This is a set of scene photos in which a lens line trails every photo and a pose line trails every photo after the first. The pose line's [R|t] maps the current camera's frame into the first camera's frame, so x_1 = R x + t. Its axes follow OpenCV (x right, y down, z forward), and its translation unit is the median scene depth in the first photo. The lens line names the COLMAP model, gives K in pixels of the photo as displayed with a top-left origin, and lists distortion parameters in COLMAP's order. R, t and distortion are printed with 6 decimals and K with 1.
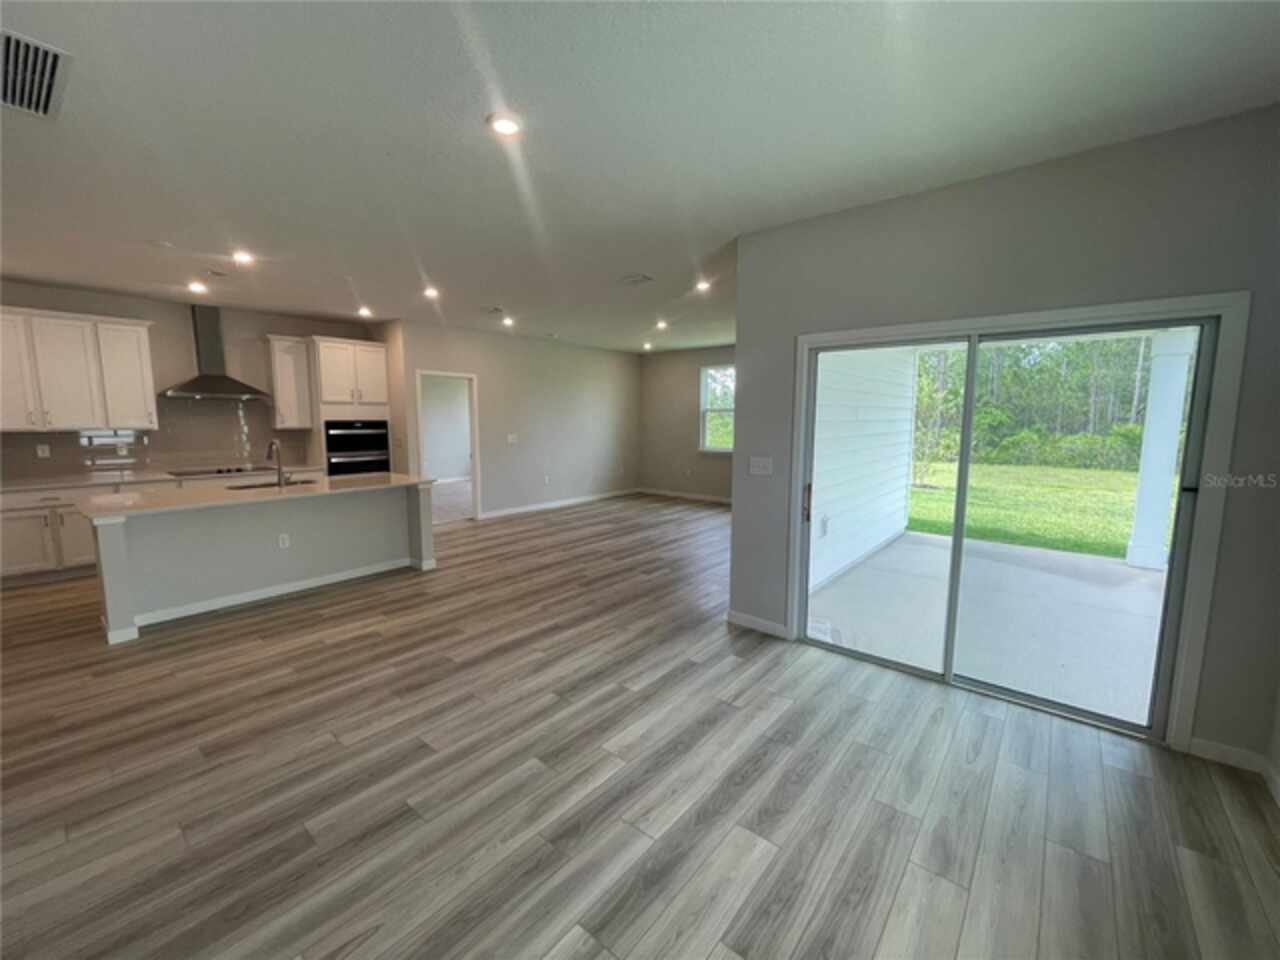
lens RADIAL K [[514.7, 0, 644.2], [0, 514.7, 481.6], [0, 0, 1]] dist [0.000085, 0.000246]
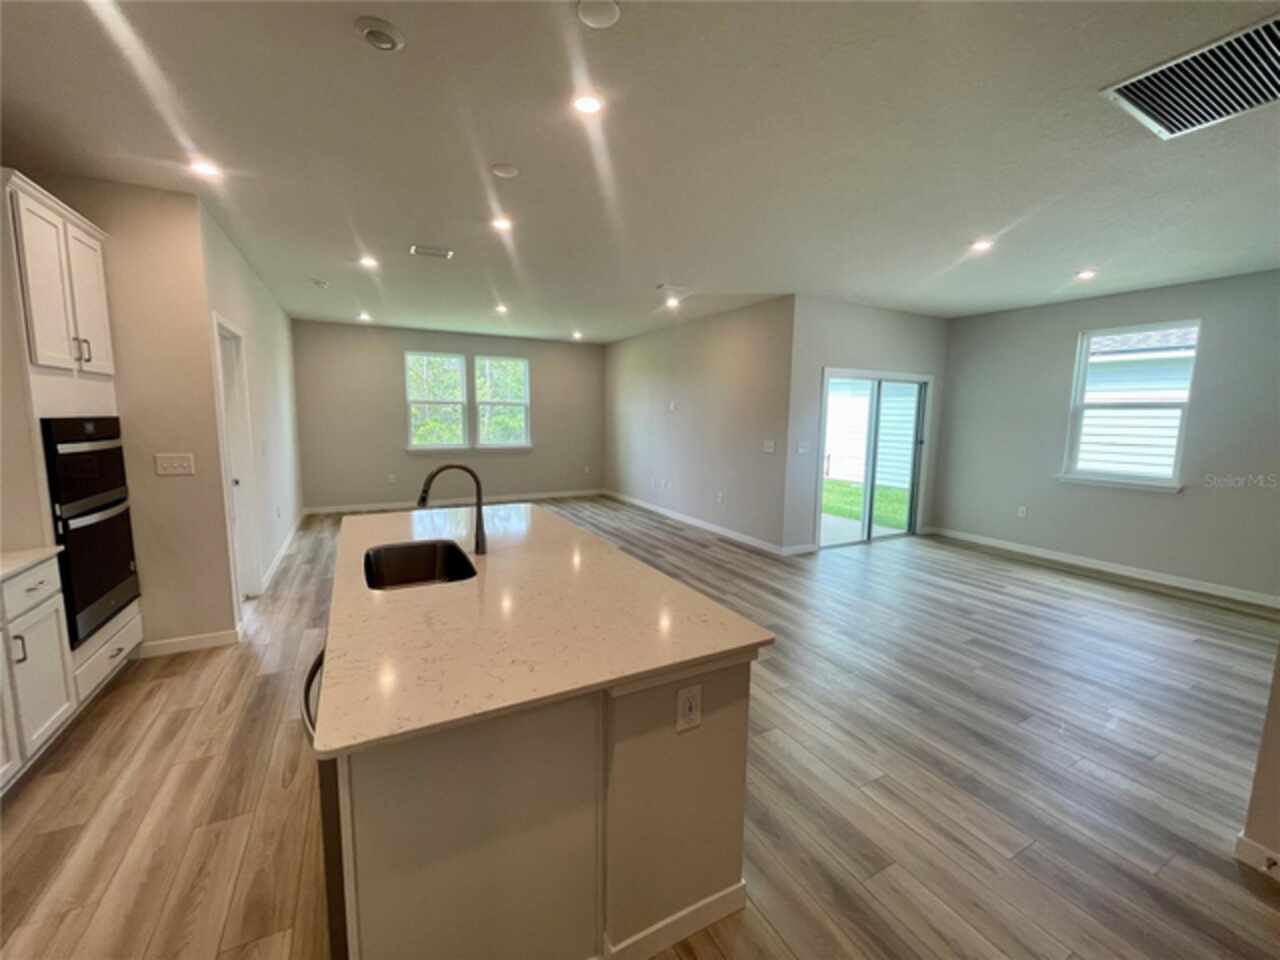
lens RADIAL K [[514.7, 0, 642.0], [0, 514.7, 484.3], [0, 0, 1]] dist [0.000085, 0.000246]
pose [[0.382658, -0.123212, 0.915637, -0.686336], [0.101304, 0.990687, 0.090975, -0.054570], [-0.918319, 0.057945, 0.391577, 0.413248]]
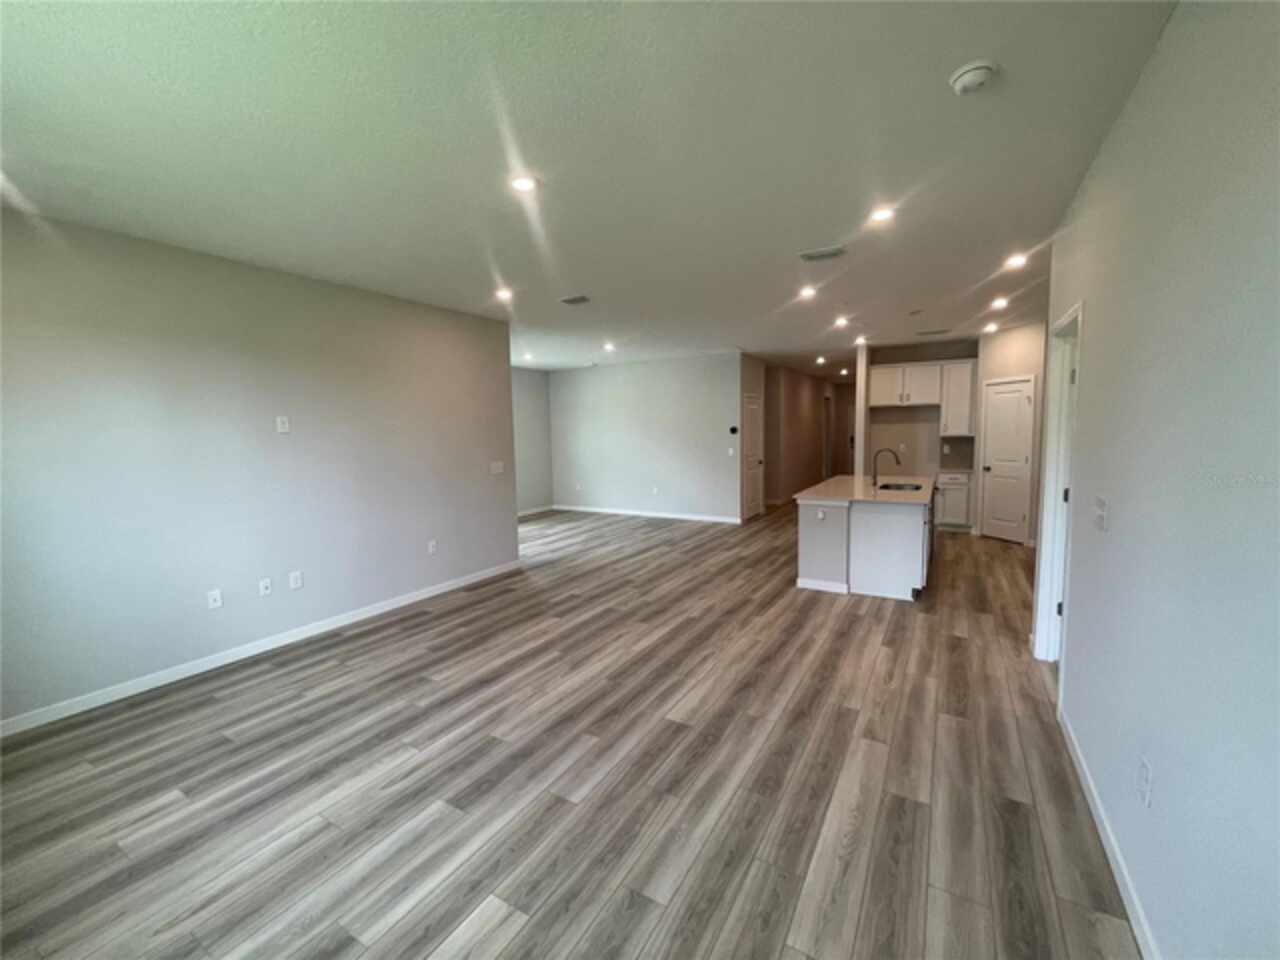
lens RADIAL K [[514.7, 0, 646.0], [0, 514.7, 480.7], [0, 0, 1]] dist [0.000085, 0.000246]
pose [[-0.988136, 0.030922, -0.150435, 0.007257], [-0.002367, 0.976339, 0.216235, -0.167332], [0.153562, 0.214025, -0.964682, 1.315208]]
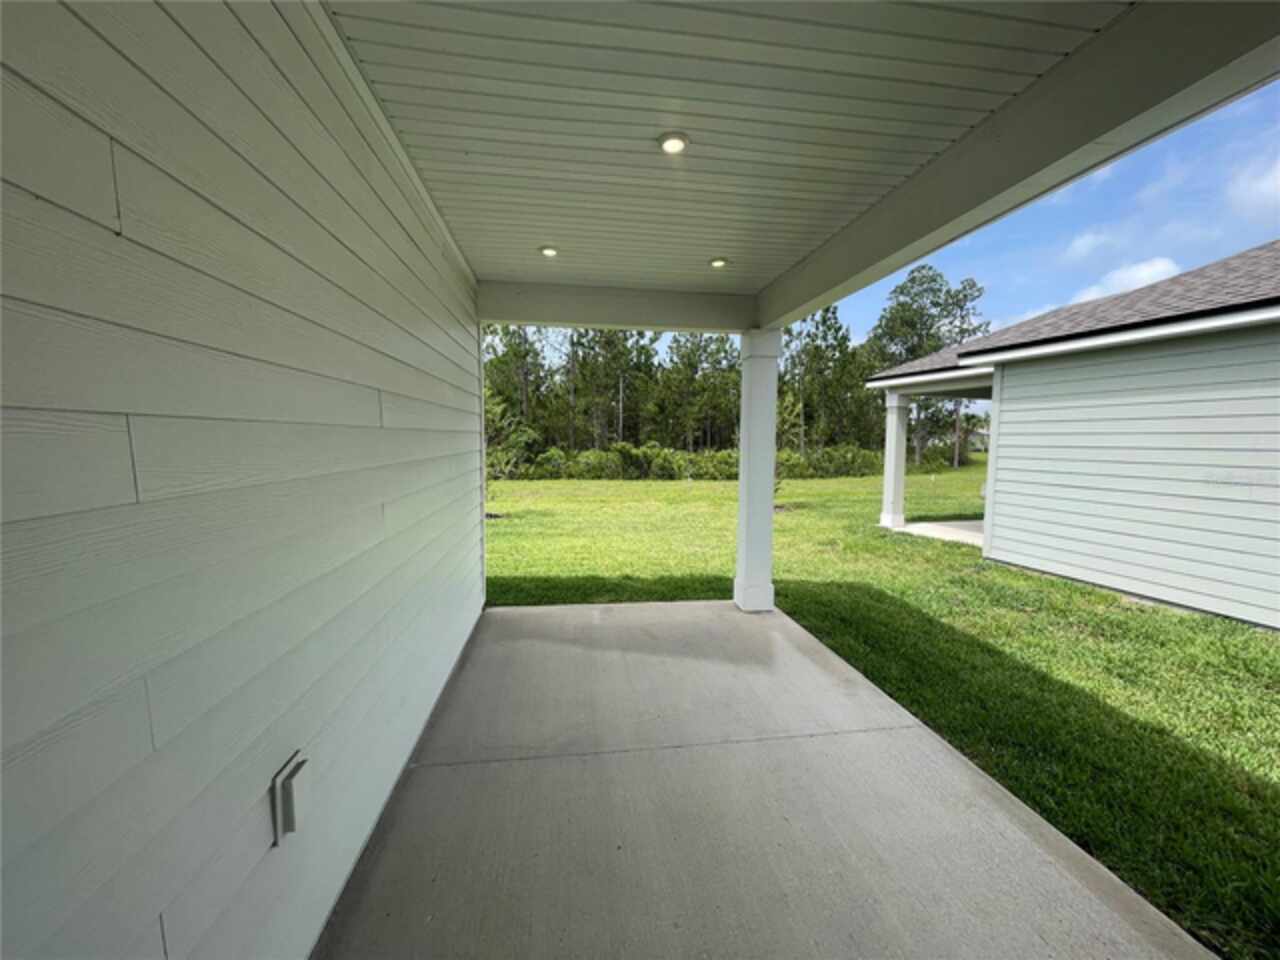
lens RADIAL K [[514.7, 0, 641.3], [0, 514.7, 476.4], [0, 0, 1]] dist [0.000085, 0.000246]
pose [[0.676313, -0.049880, 0.734924, 0.187077], [0.083786, 0.996439, -0.009475, -0.041844], [-0.731834, 0.067984, 0.678083, 0.426300]]
